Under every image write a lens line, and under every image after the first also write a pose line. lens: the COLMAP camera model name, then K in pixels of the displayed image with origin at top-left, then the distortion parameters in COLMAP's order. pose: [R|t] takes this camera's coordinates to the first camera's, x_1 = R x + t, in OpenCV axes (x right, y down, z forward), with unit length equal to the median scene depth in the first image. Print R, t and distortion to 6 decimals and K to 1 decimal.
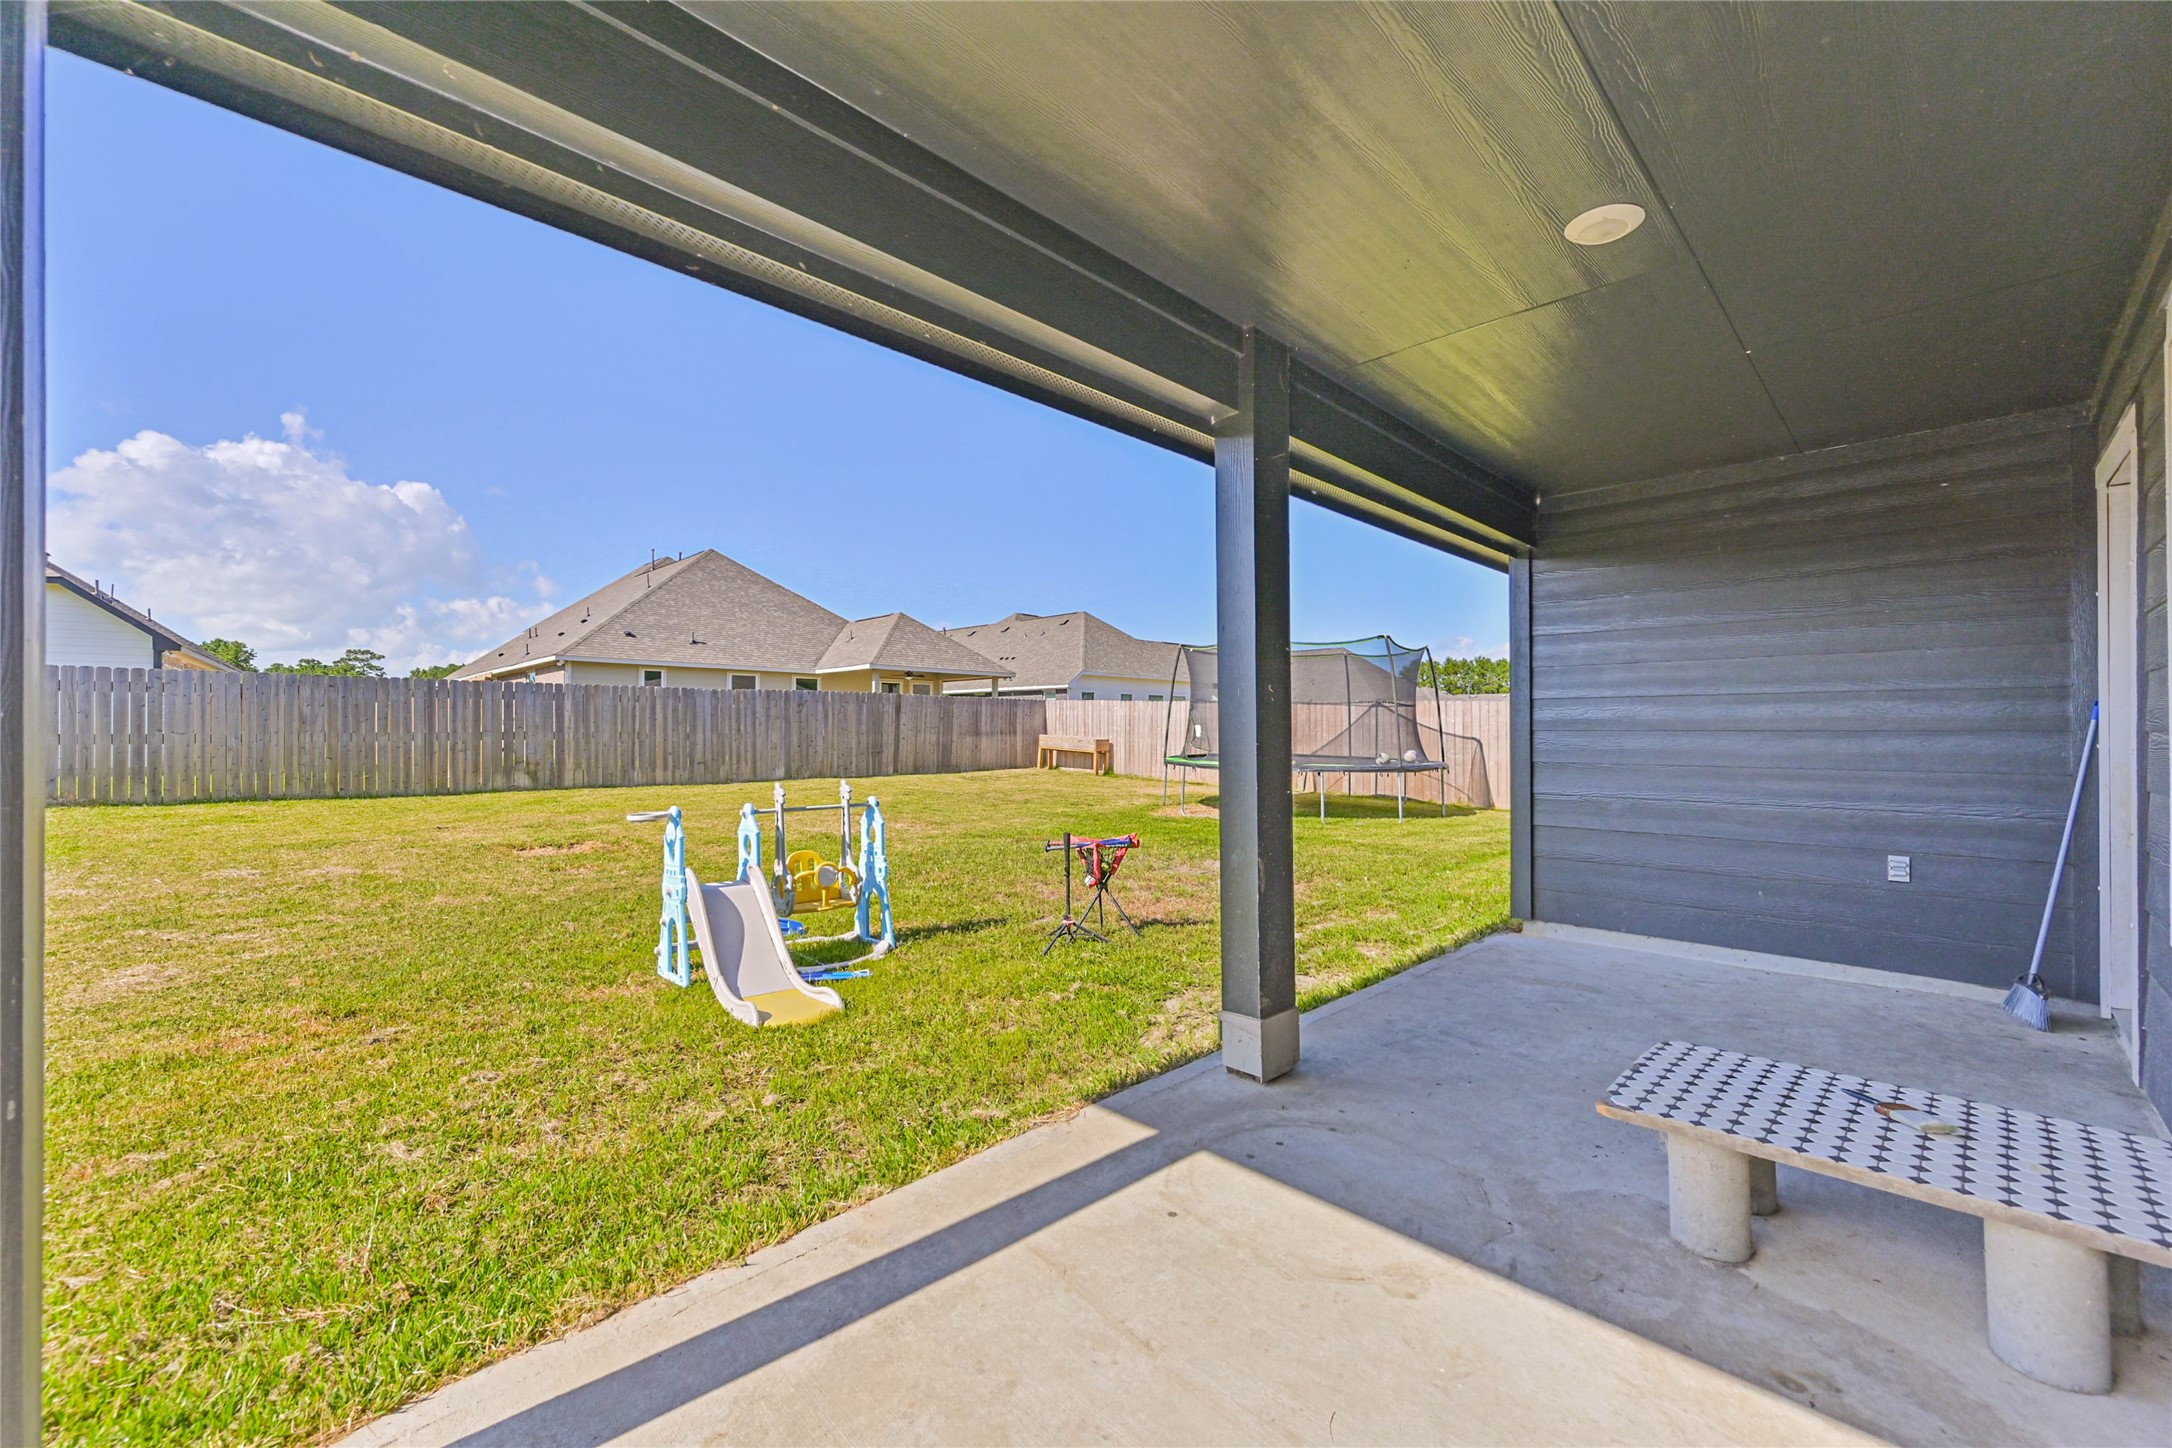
lens RADIAL K [[865.6, 0, 1083.3], [0, 865.6, 728.8], [0, 0, 1]] dist [0.016236, 0.000004]
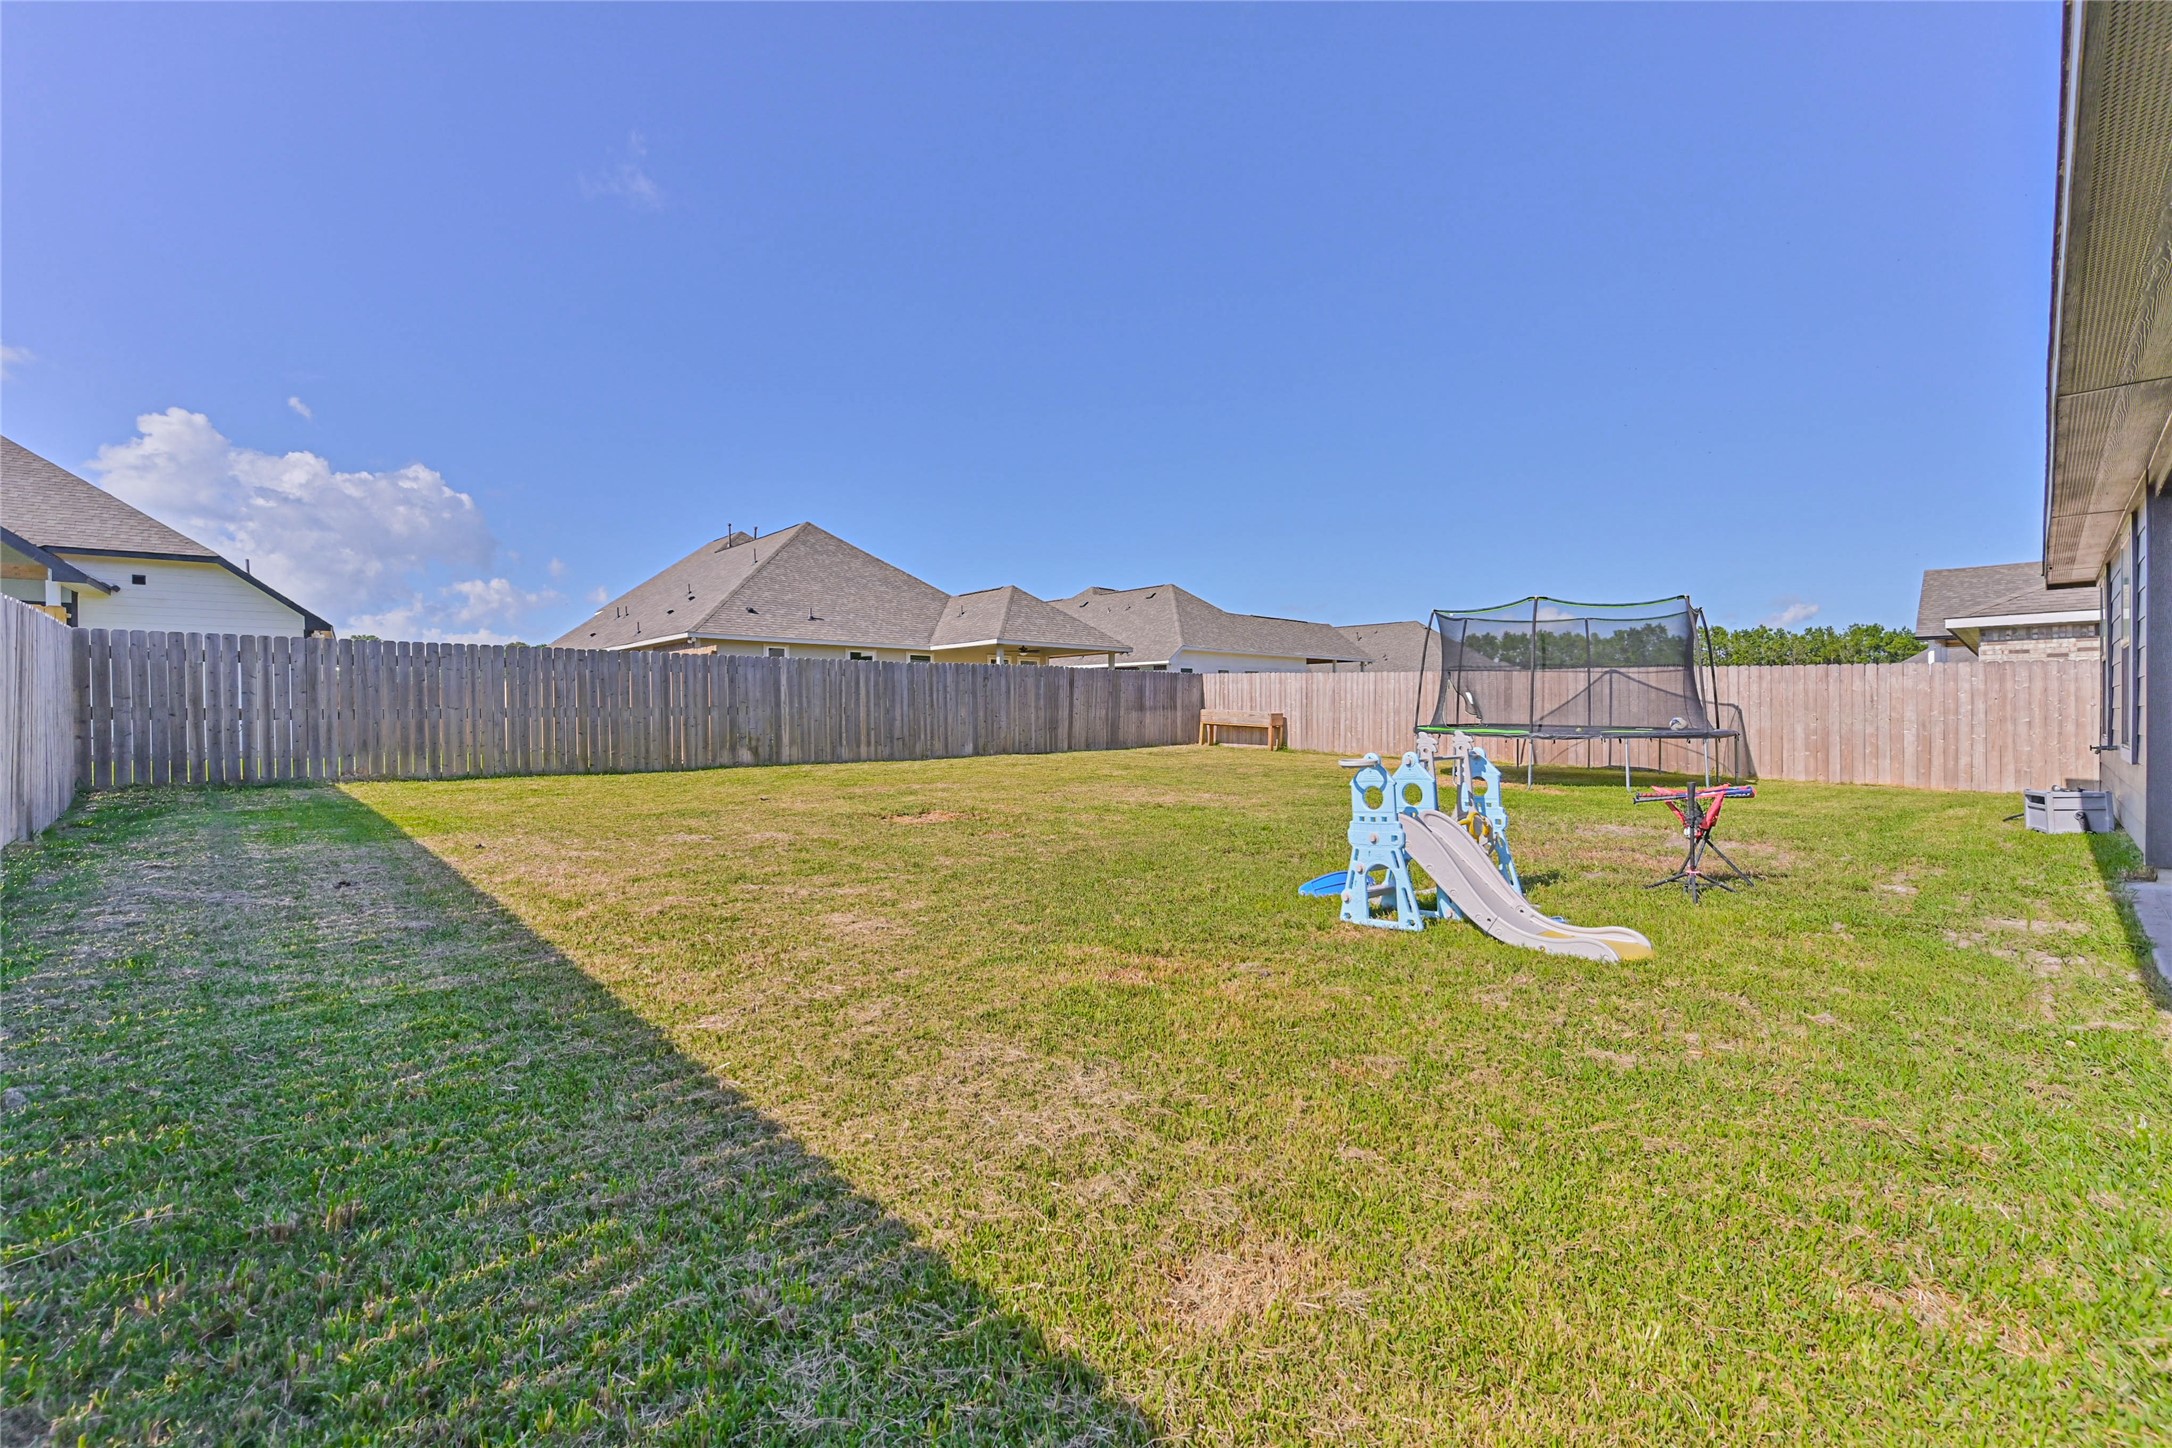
lens RADIAL K [[910.1, 0, 1087.9], [0, 910.1, 721.2], [0, 0, 1]] dist [0.007121, -0.000116]
pose [[0.999892, -0.007989, -0.012350, -0.175488], [0.008120, 0.999911, 0.010600, 0.008565], [0.012264, -0.010699, 0.999868, -0.011426]]
